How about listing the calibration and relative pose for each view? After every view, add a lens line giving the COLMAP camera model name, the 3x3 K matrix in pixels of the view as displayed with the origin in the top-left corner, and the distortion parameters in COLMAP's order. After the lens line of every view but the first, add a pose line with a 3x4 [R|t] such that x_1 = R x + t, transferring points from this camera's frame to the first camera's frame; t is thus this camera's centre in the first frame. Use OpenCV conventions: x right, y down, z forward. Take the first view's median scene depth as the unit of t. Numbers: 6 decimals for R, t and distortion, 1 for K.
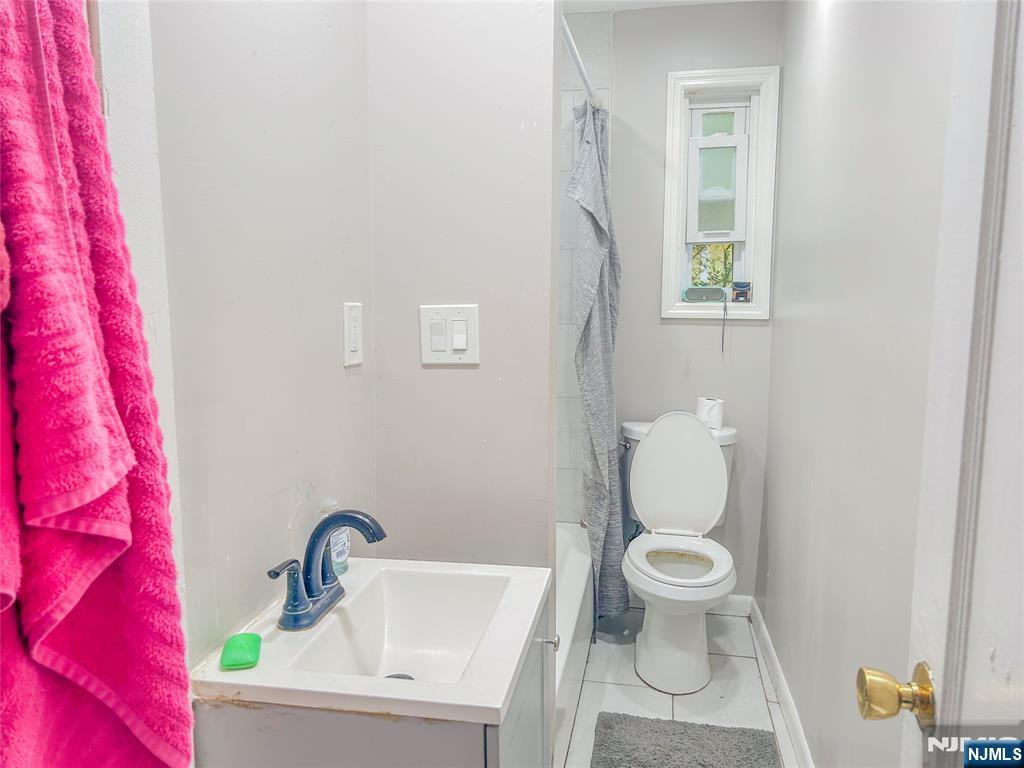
lens RADIAL K [[770.8, 0, 512.2], [0, 770.8, 385.8], [0, 0, 1]] dist [-0.024048, -0.004981]
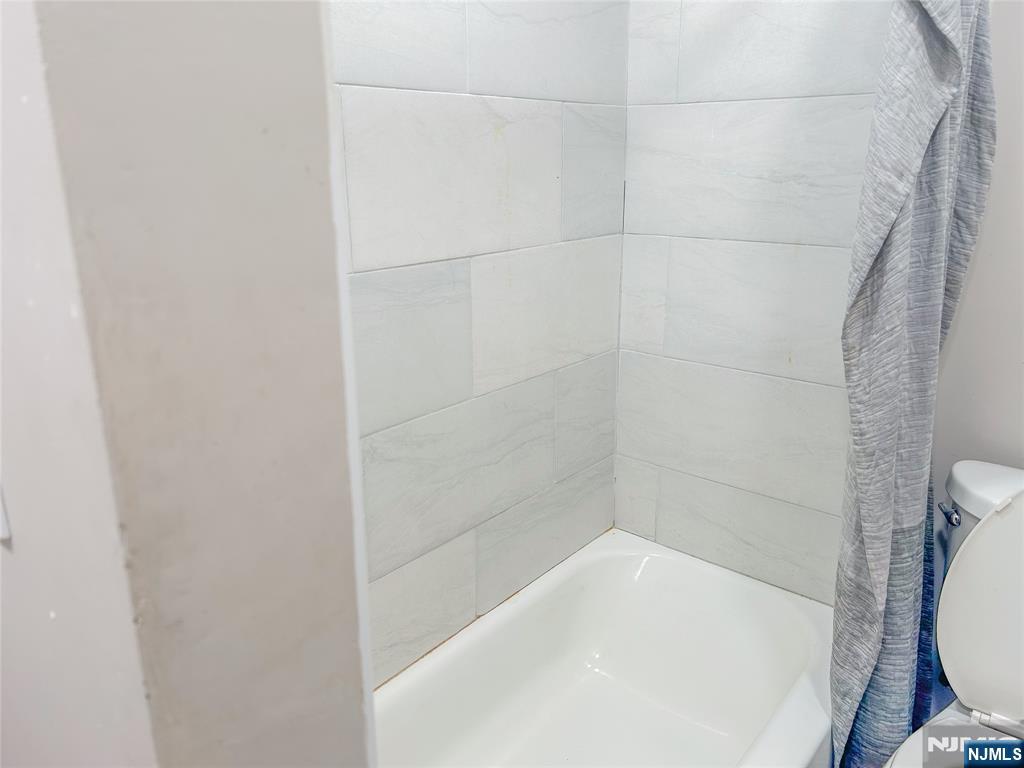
lens RADIAL K [[770.8, 0, 511.7], [0, 770.8, 380.6], [0, 0, 1]] dist [-0.024048, -0.004981]
pose [[0.876718, 0.126611, -0.464043, 0.124121], [-0.052194, 0.984080, 0.169889, -0.074929], [0.478165, -0.124724, 0.869369, 0.487512]]
